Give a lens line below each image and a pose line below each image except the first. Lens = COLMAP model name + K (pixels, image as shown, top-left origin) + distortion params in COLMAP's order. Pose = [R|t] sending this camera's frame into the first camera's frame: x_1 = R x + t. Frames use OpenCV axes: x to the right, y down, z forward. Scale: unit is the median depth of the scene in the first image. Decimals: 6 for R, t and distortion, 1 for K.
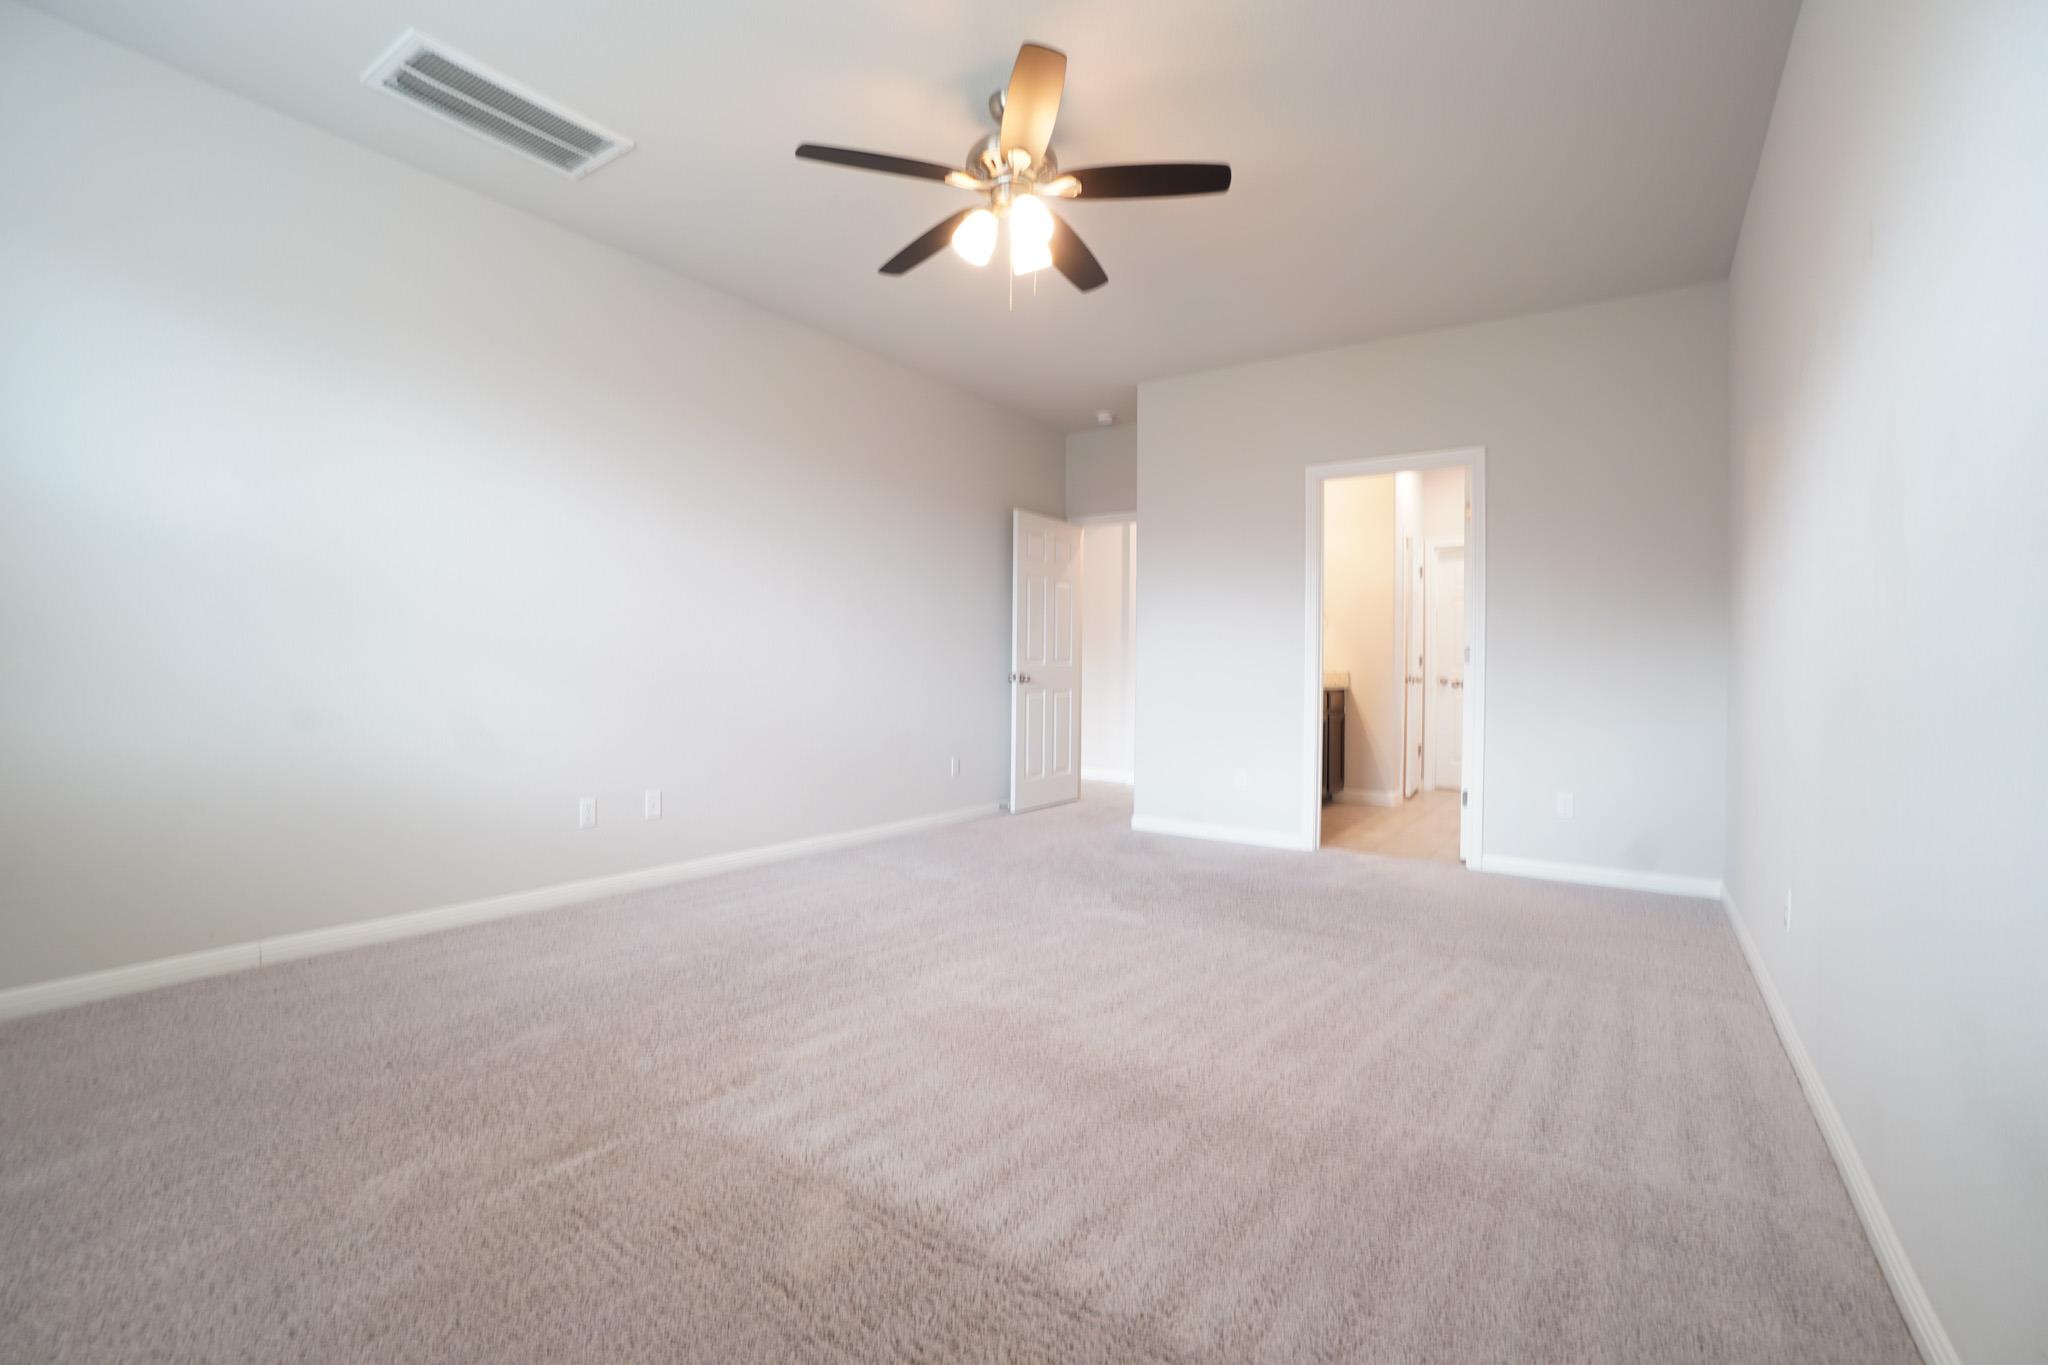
lens RADIAL K [[891.5, 0, 1032.7], [0, 891.5, 677.6], [0, 0, 1]] dist [-0.030136, -0.000082]
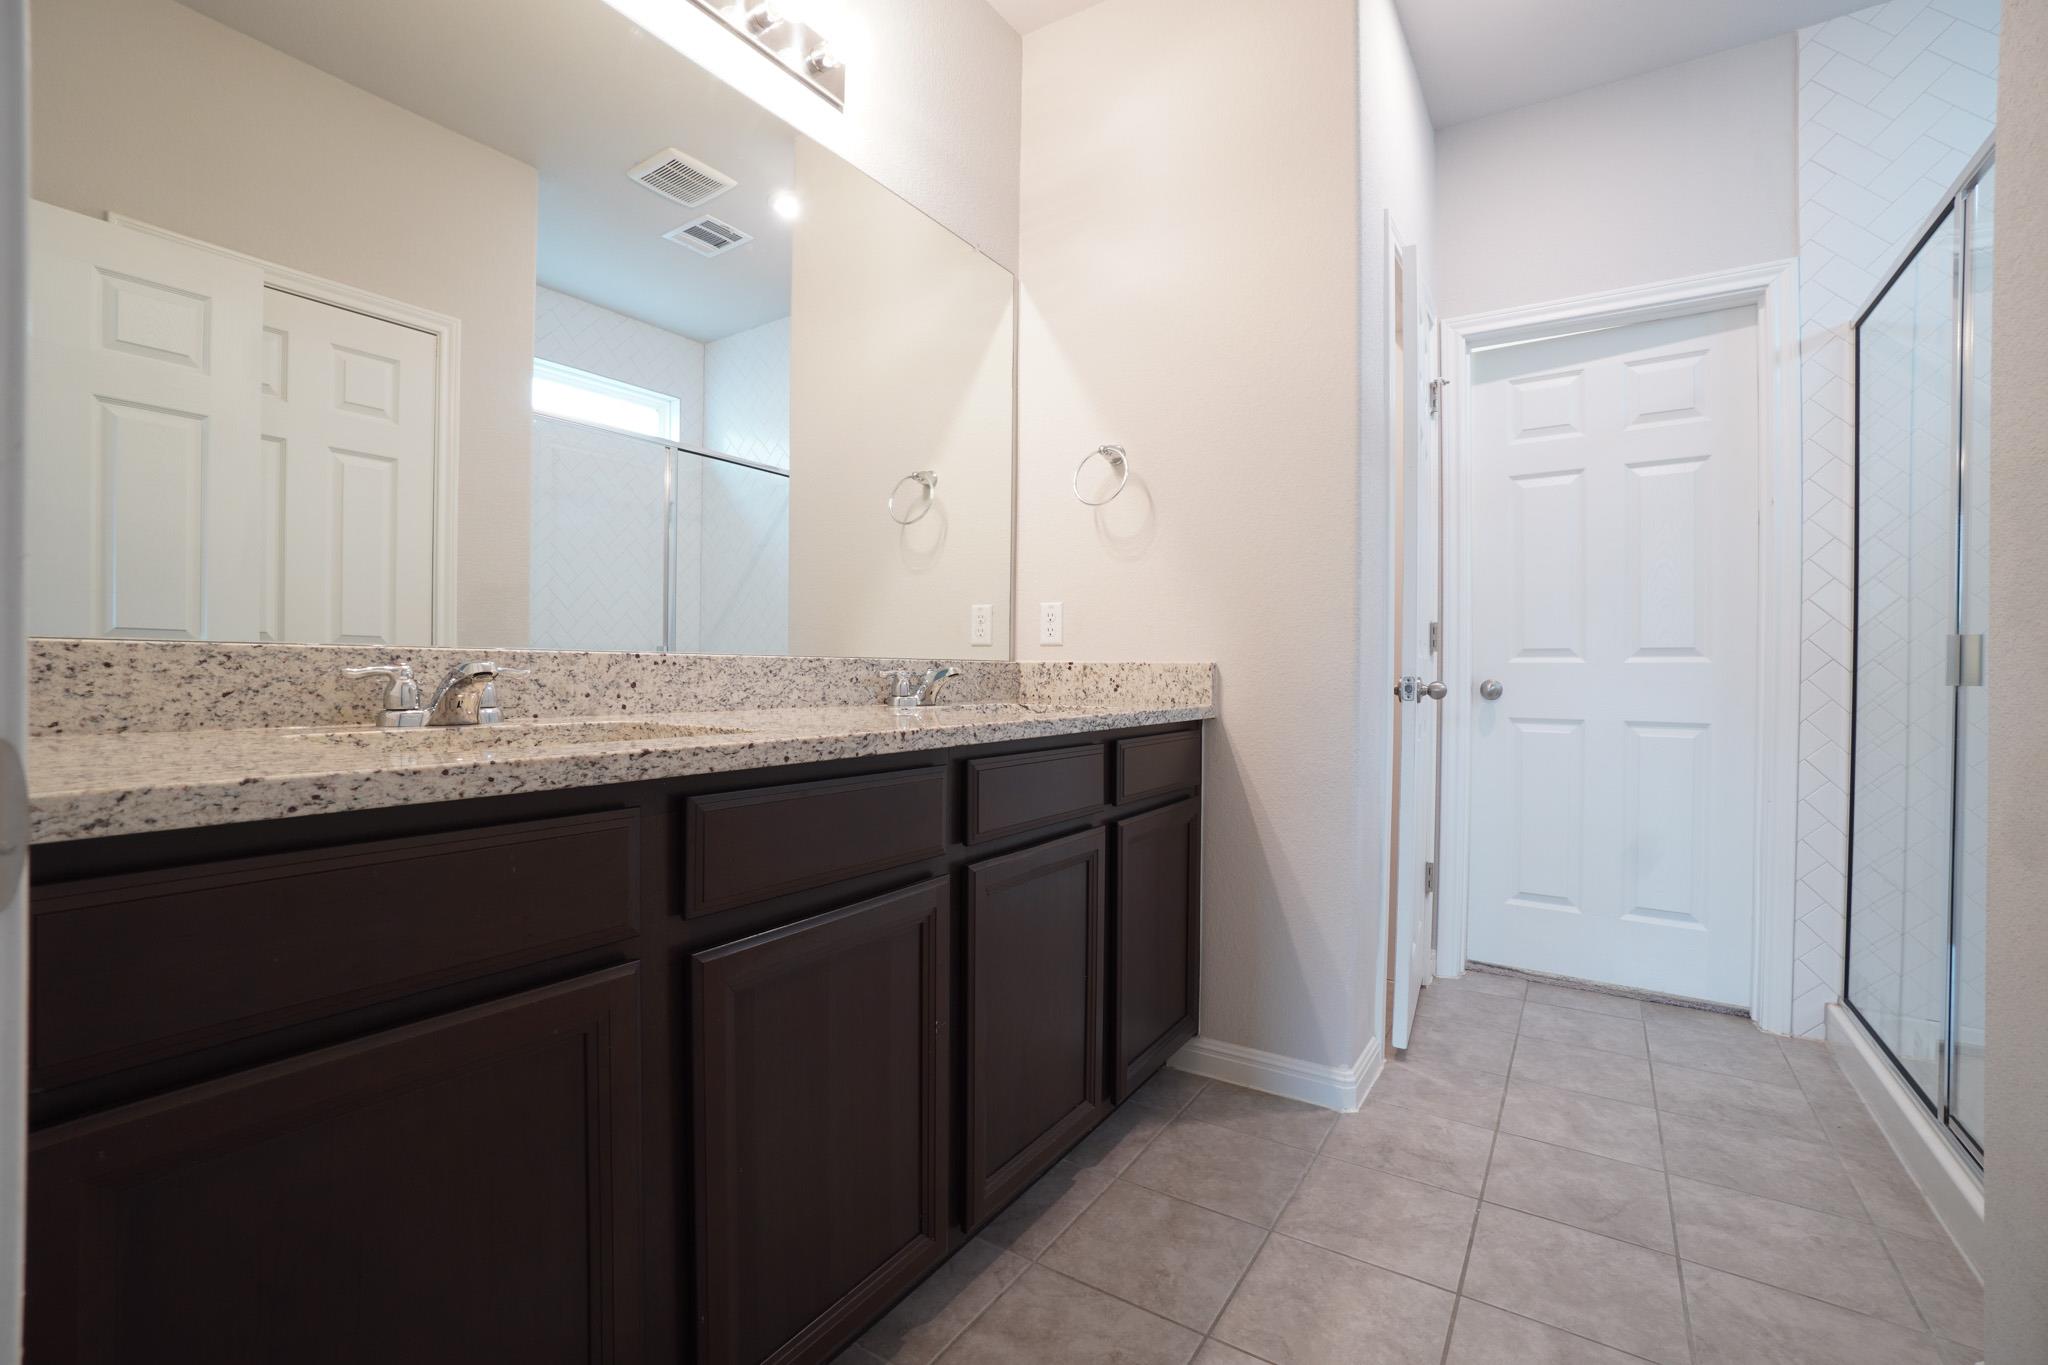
lens RADIAL K [[891.5, 0, 1025.8], [0, 891.5, 676.4], [0, 0, 1]] dist [-0.030136, -0.000082]
pose [[0.999787, 0.004512, 0.020127, 0.260872], [-0.004547, 0.999988, 0.001690, -0.002681], [-0.020119, -0.001781, 0.999796, 0.635612]]
